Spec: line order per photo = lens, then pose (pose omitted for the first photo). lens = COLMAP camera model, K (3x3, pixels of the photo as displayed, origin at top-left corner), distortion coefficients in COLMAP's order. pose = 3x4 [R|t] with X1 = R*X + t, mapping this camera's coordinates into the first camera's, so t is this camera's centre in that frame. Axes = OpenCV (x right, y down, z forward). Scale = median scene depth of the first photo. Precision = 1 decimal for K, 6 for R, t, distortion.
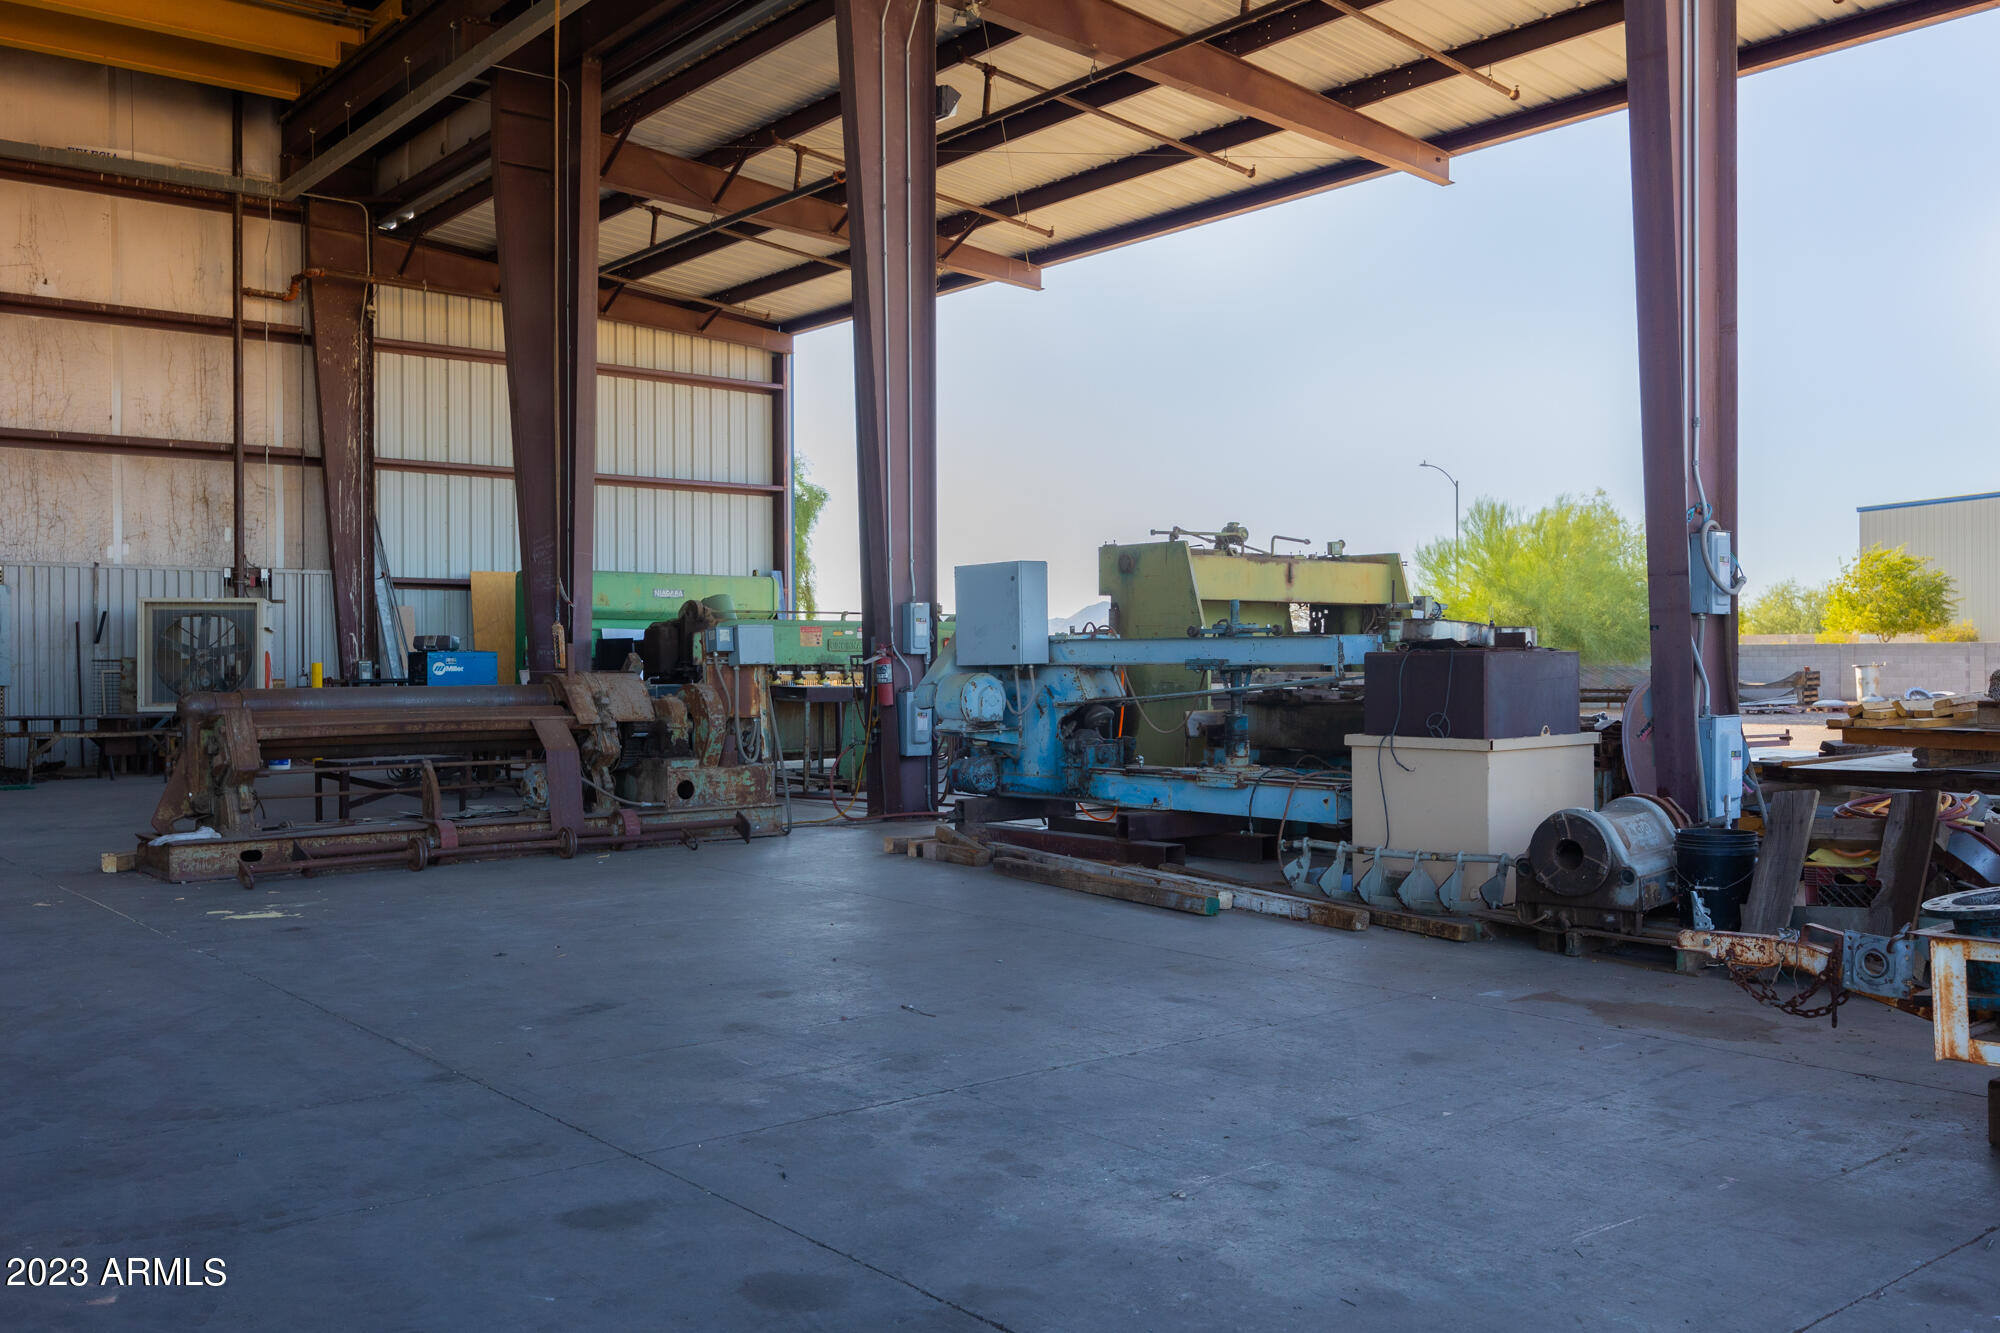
lens RADIAL K [[1746.4, 0, 997.7], [0, 1746.4, 665.7], [0, 0, 1]] dist [-0.003797, 0.000806]
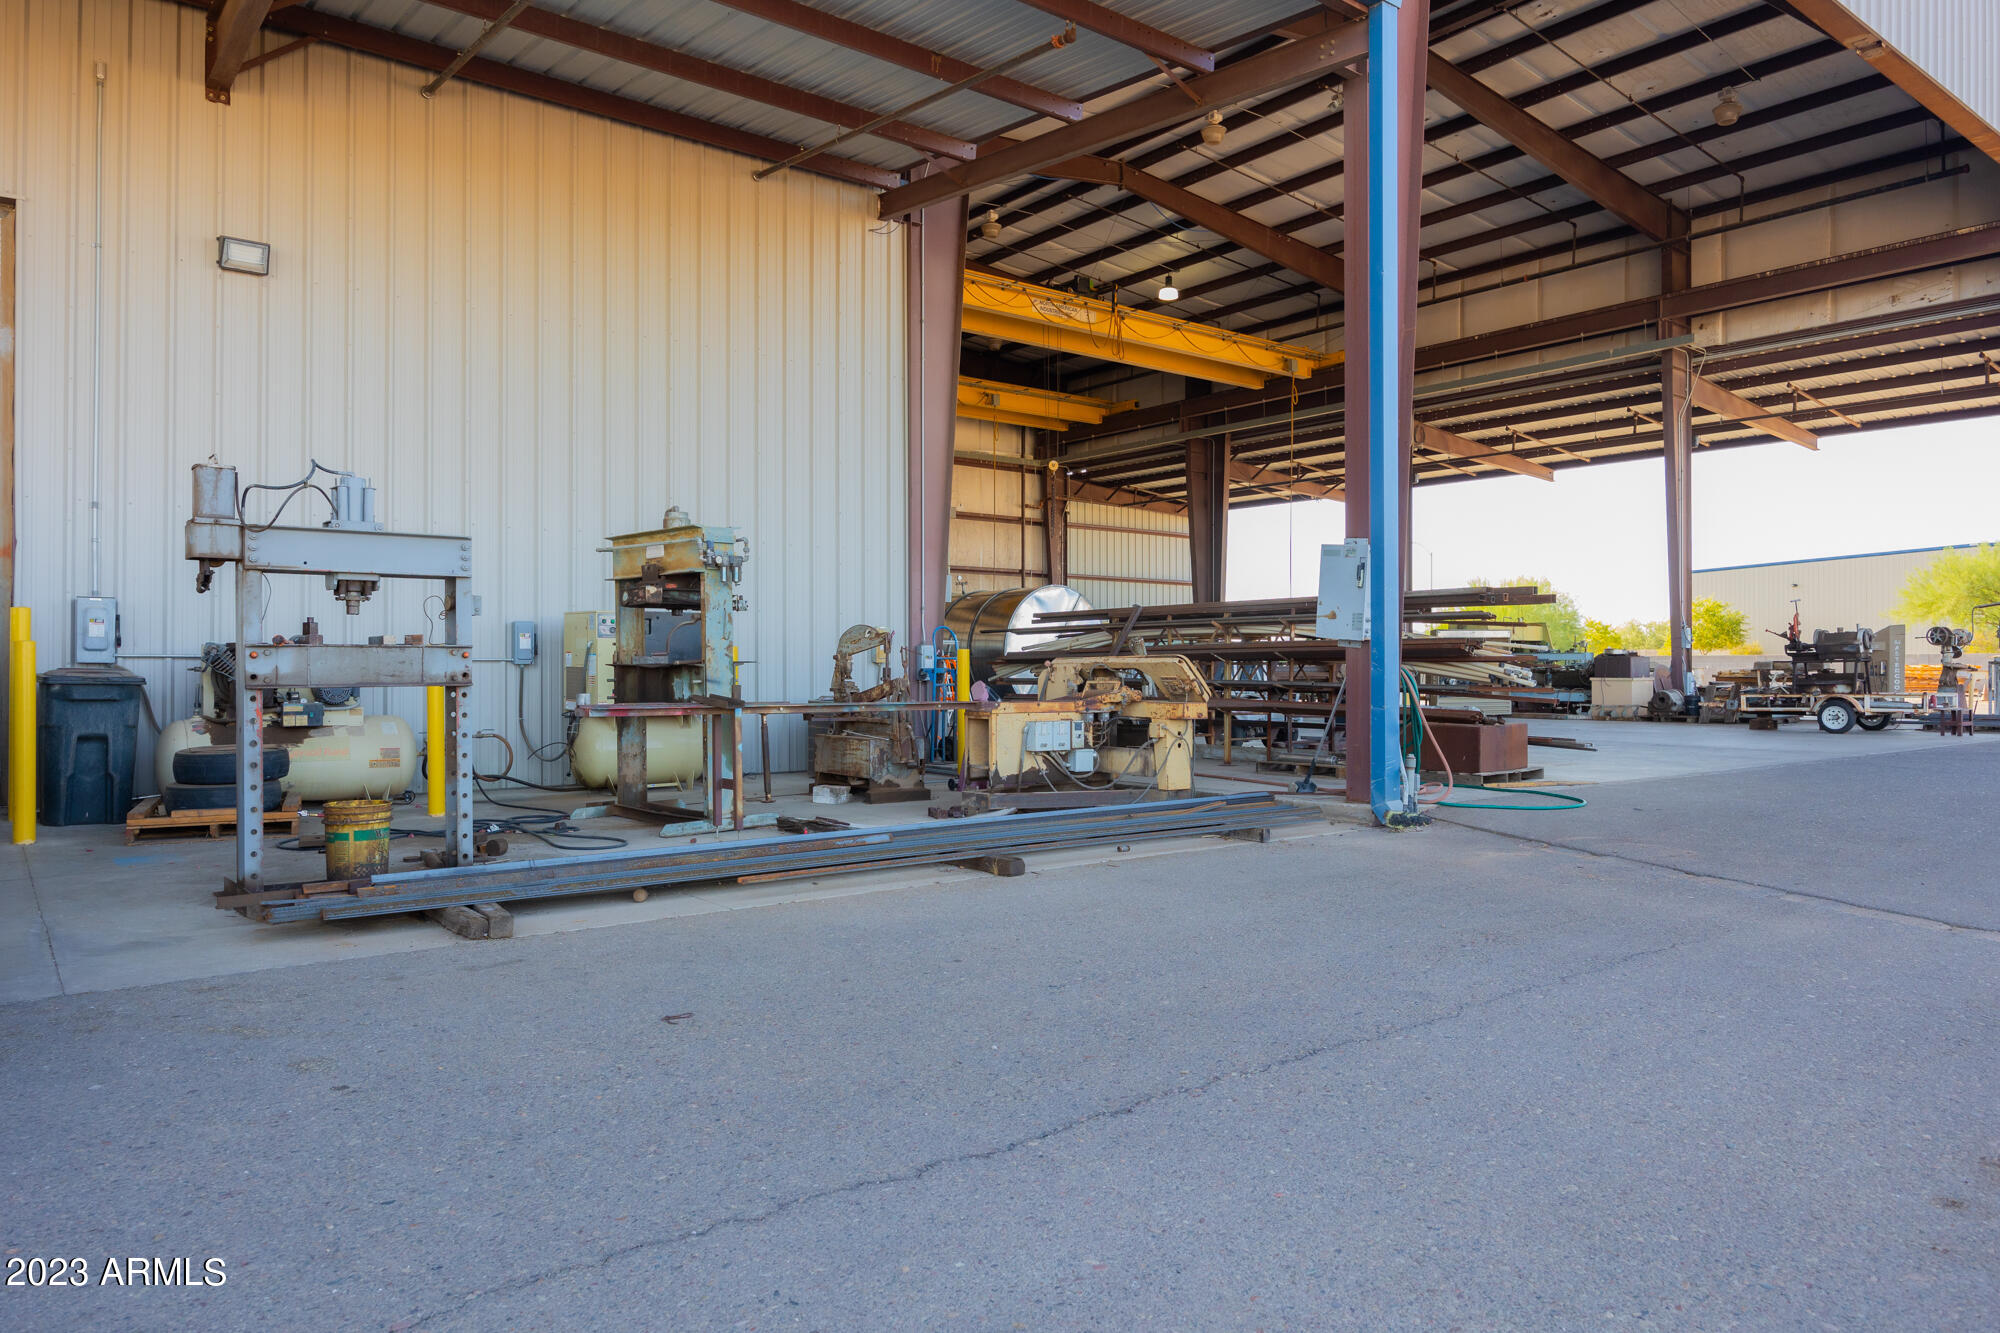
lens RADIAL K [[1328.7, 0, 1002.6], [0, 1328.7, 657.1], [0, 0, 1]] dist [0.001034, 0.001217]
pose [[0.999943, 0.004519, -0.009717, -0.460447], [-0.004618, 0.999938, -0.010150, 0.011871], [0.009671, 0.010194, 0.999901, -0.845792]]
